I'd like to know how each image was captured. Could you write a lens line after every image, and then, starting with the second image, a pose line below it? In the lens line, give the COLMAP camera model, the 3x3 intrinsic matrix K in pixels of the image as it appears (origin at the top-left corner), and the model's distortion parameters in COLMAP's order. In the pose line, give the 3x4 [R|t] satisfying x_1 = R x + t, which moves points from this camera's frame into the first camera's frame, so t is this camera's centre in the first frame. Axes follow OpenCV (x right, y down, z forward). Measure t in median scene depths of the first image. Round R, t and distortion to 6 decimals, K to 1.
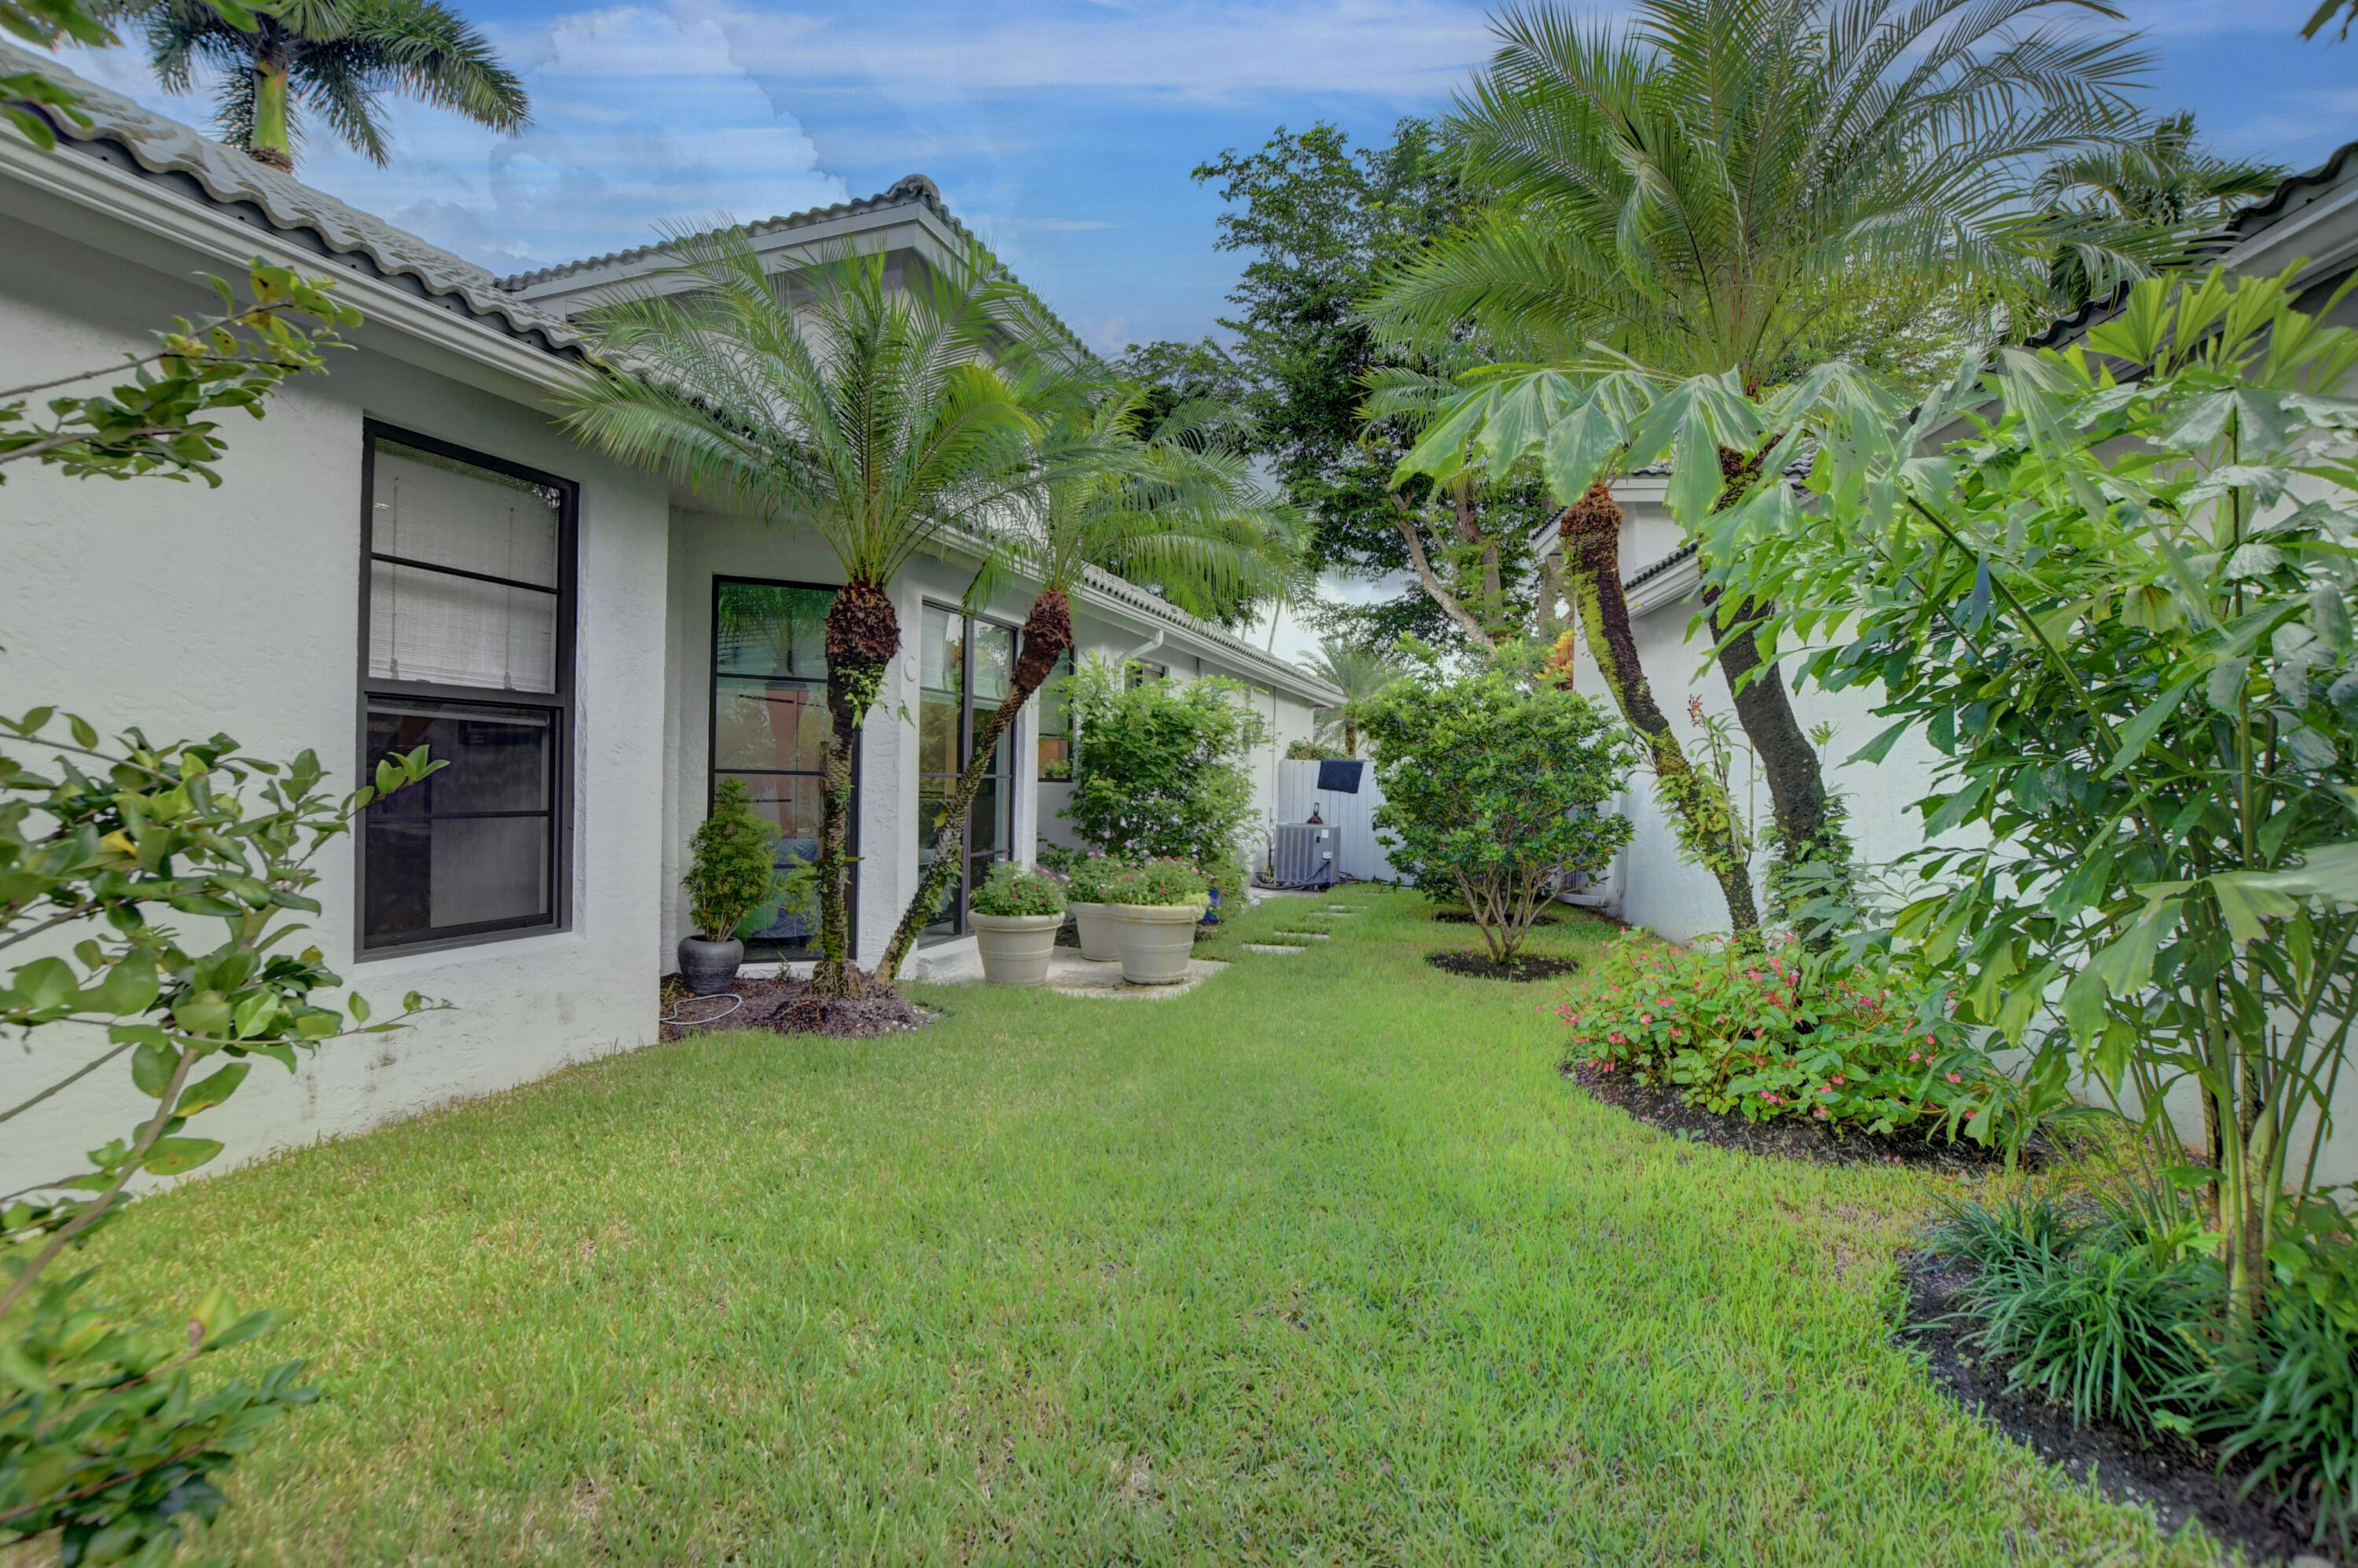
lens RADIAL K [[1032.8, 0, 1180.1], [0, 1032.8, 777.0], [0, 0, 1]] dist [-0.026286, 0.003605]
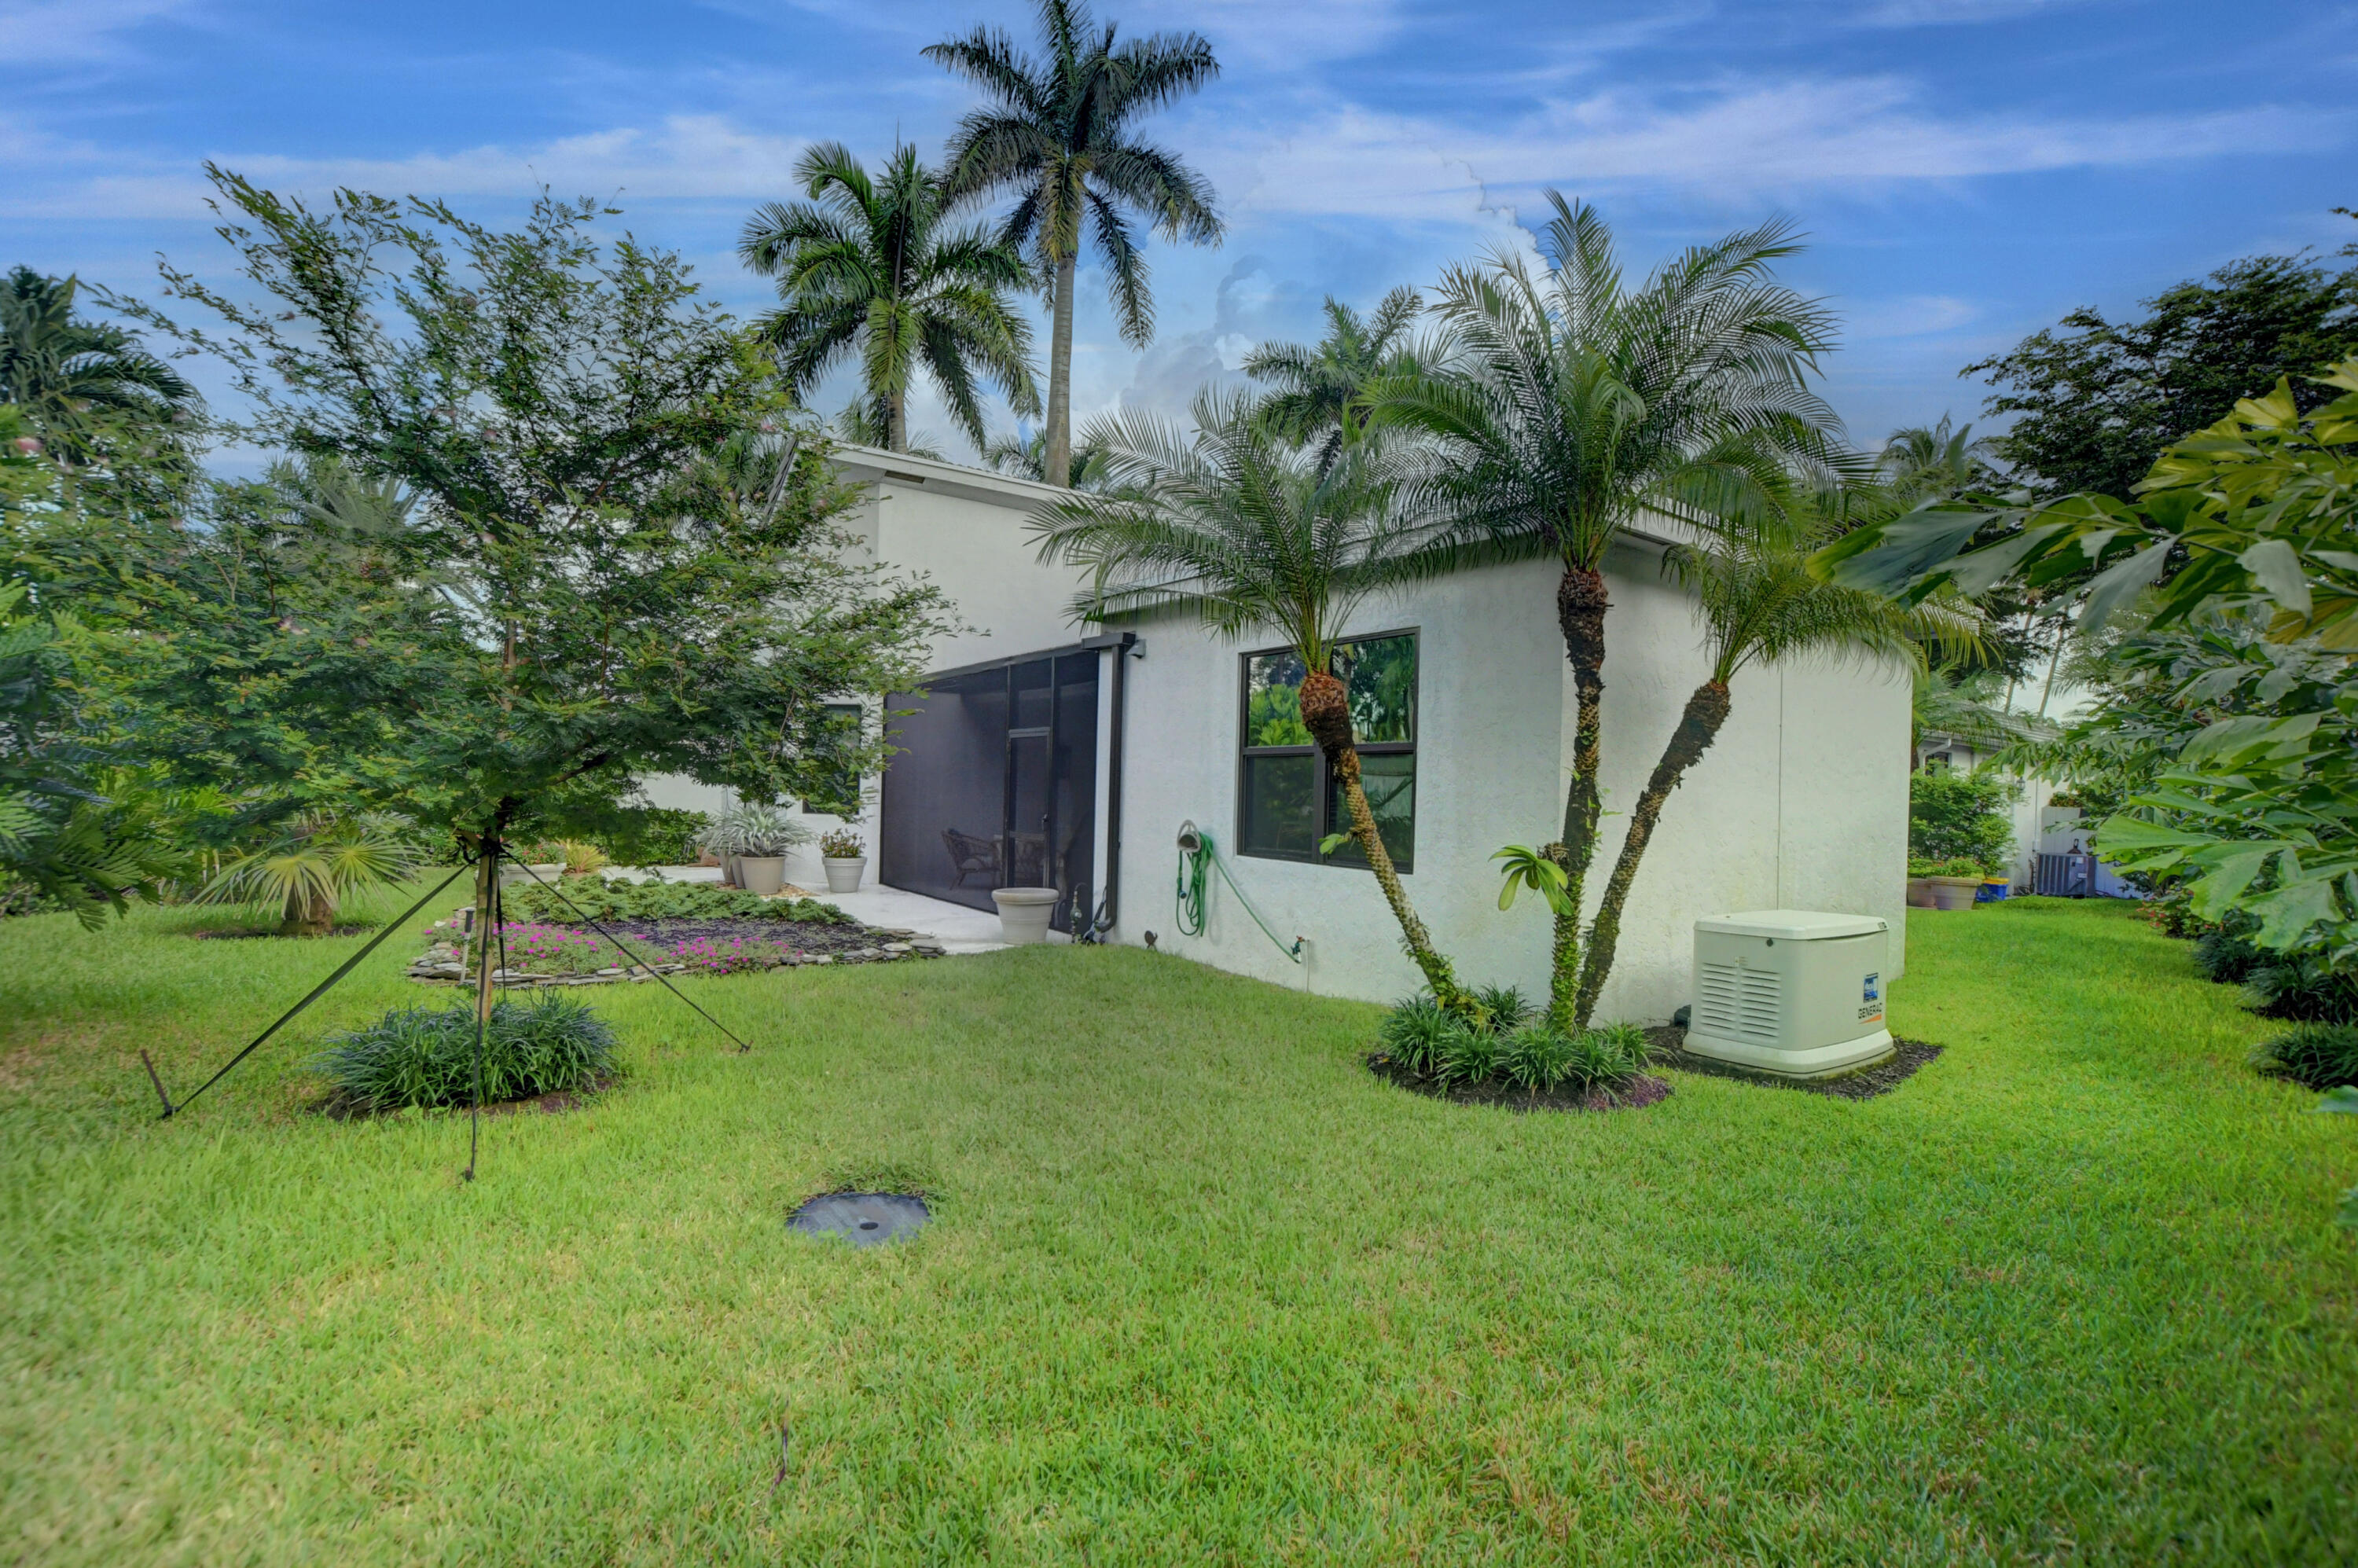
lens RADIAL K [[1032.8, 0, 1168.1], [0, 1032.8, 791.8], [0, 0, 1]] dist [-0.026286, 0.003605]
pose [[0.804356, 0.000372, -0.594147, -0.056434], [-0.011107, 0.999834, -0.014410, -0.006524], [0.594043, 0.018190, 0.804227, -1.181338]]
